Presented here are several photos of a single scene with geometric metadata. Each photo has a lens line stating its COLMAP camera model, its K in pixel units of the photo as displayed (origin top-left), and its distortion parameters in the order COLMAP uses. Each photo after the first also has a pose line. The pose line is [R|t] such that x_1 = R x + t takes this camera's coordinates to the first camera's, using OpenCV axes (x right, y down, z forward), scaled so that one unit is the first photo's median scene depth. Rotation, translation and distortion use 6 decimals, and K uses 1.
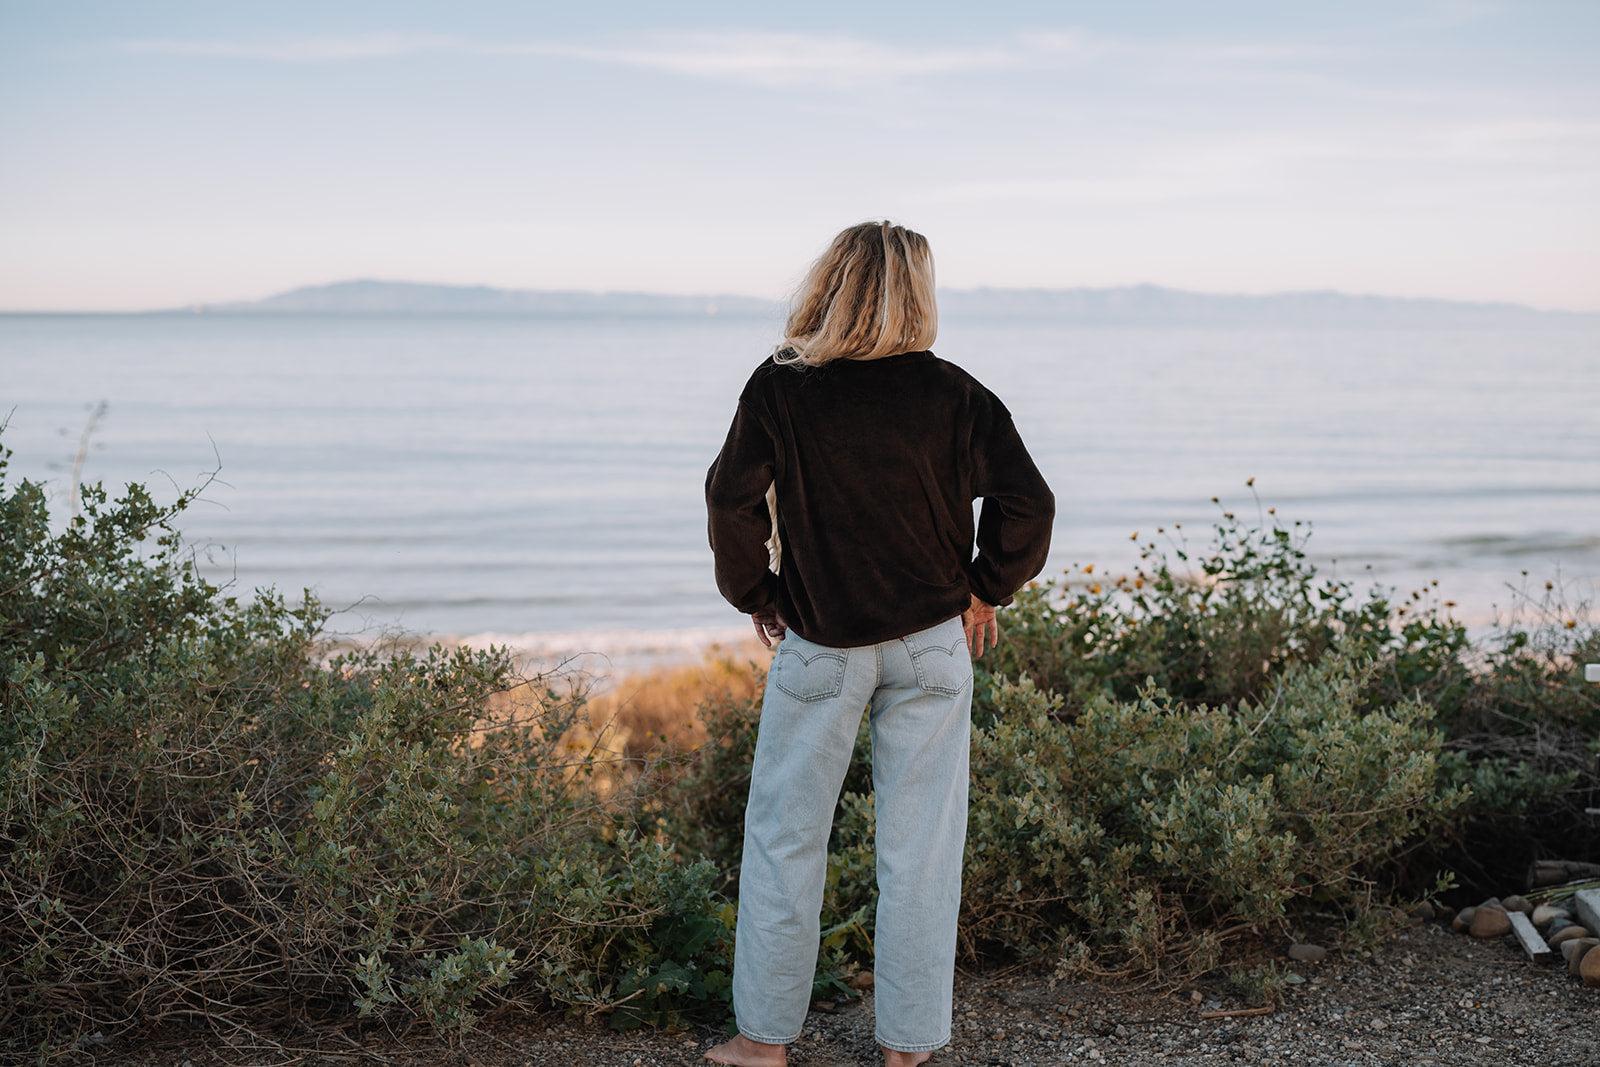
lens RADIAL K [[2436.8, 0, 816.3], [0, 2436.8, 511.7], [0, 0, 1]] dist [-0.014929, 0.156913]
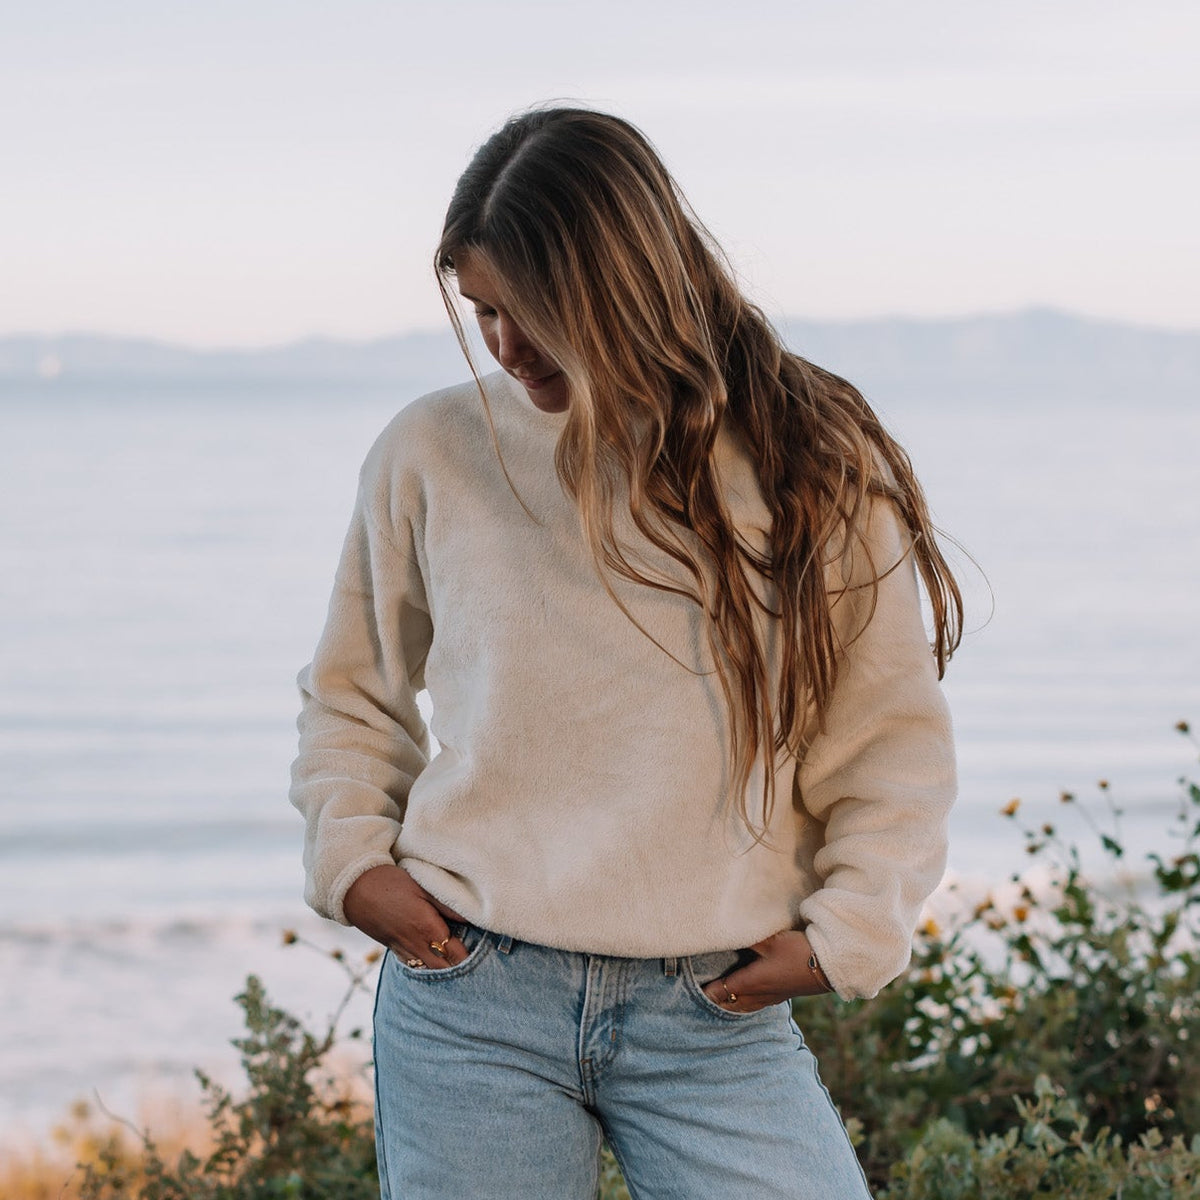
lens RADIAL K [[5607.6, 0, 600.4], [0, 5607.6, 601.9], [0, 0, 1]] dist [-0.323382, 5.999945]
pose [[0.998453, -0.003042, 0.055519, -0.010361], [0.005370, 0.999110, -0.041832, 0.020161], [-0.055342, 0.042066, 0.997581, -0.094048]]
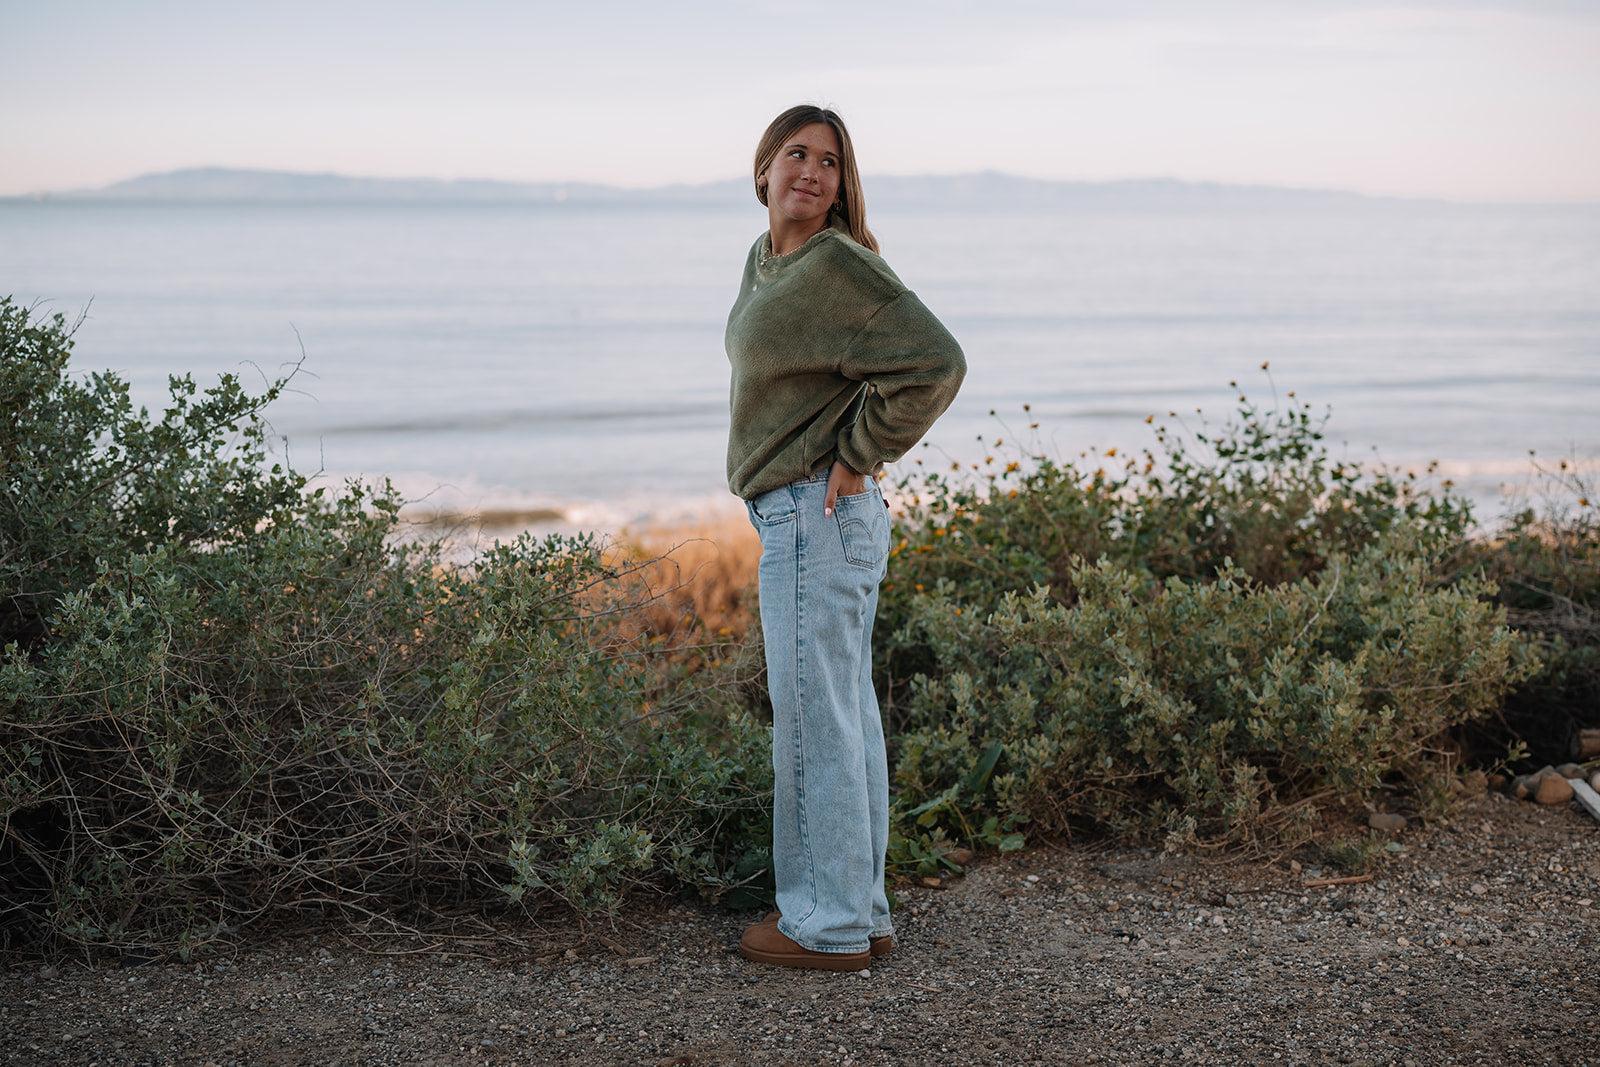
lens RADIAL K [[2400.0, 0, 804.0], [0, 2400.0, 528.2], [0, 0, 1]] dist [-0.014665, 0.177743]
pose [[0.997944, -0.010455, 0.063234, -0.104468], [0.006984, 0.998470, 0.054856, -0.000935], [-0.063711, -0.054302, 0.996490, 0.007551]]
